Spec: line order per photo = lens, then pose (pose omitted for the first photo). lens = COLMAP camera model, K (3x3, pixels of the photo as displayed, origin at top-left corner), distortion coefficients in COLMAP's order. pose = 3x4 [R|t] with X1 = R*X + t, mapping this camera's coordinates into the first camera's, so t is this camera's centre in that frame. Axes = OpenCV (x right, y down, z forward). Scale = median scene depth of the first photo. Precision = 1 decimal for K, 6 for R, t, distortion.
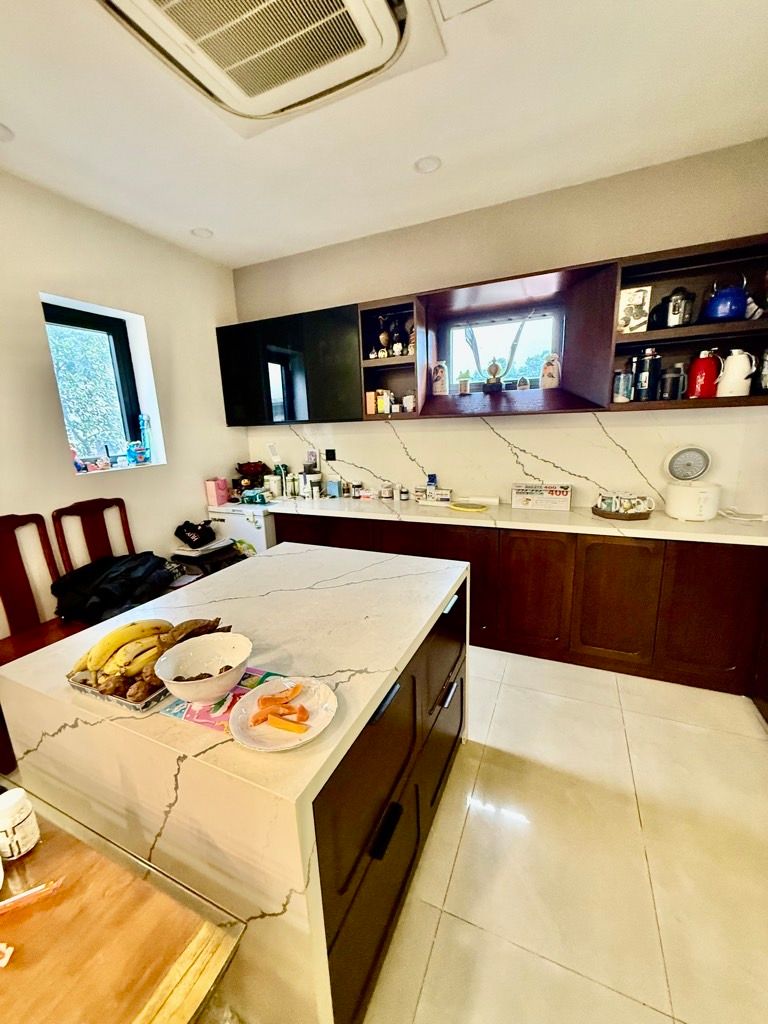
lens RADIAL K [[408.1, 0, 386.5], [0, 408.1, 513.8], [0, 0, 1]] dist [0.003868, -0.000264]
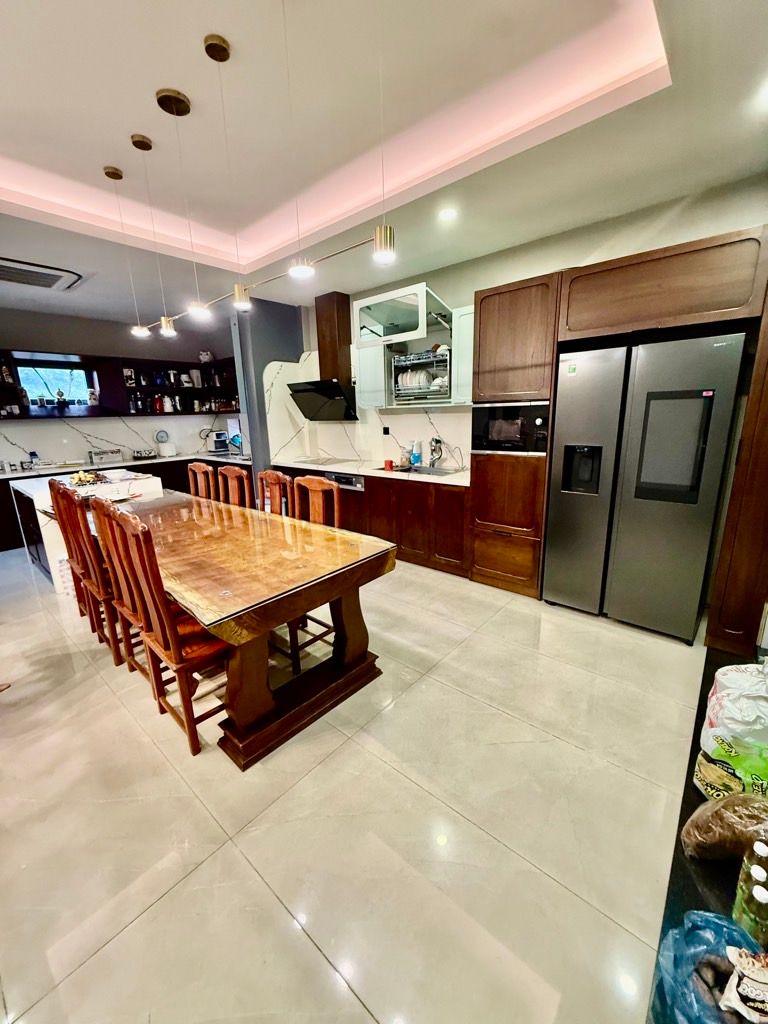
lens RADIAL K [[408.1, 0, 384.7], [0, 408.1, 511.7], [0, 0, 1]] dist [0.003868, -0.000264]
pose [[0.286837, -0.200140, 0.936840, -1.441699], [0.230866, 0.963552, 0.135161, 0.325179], [-0.929745, 0.177516, 0.322588, -1.124507]]
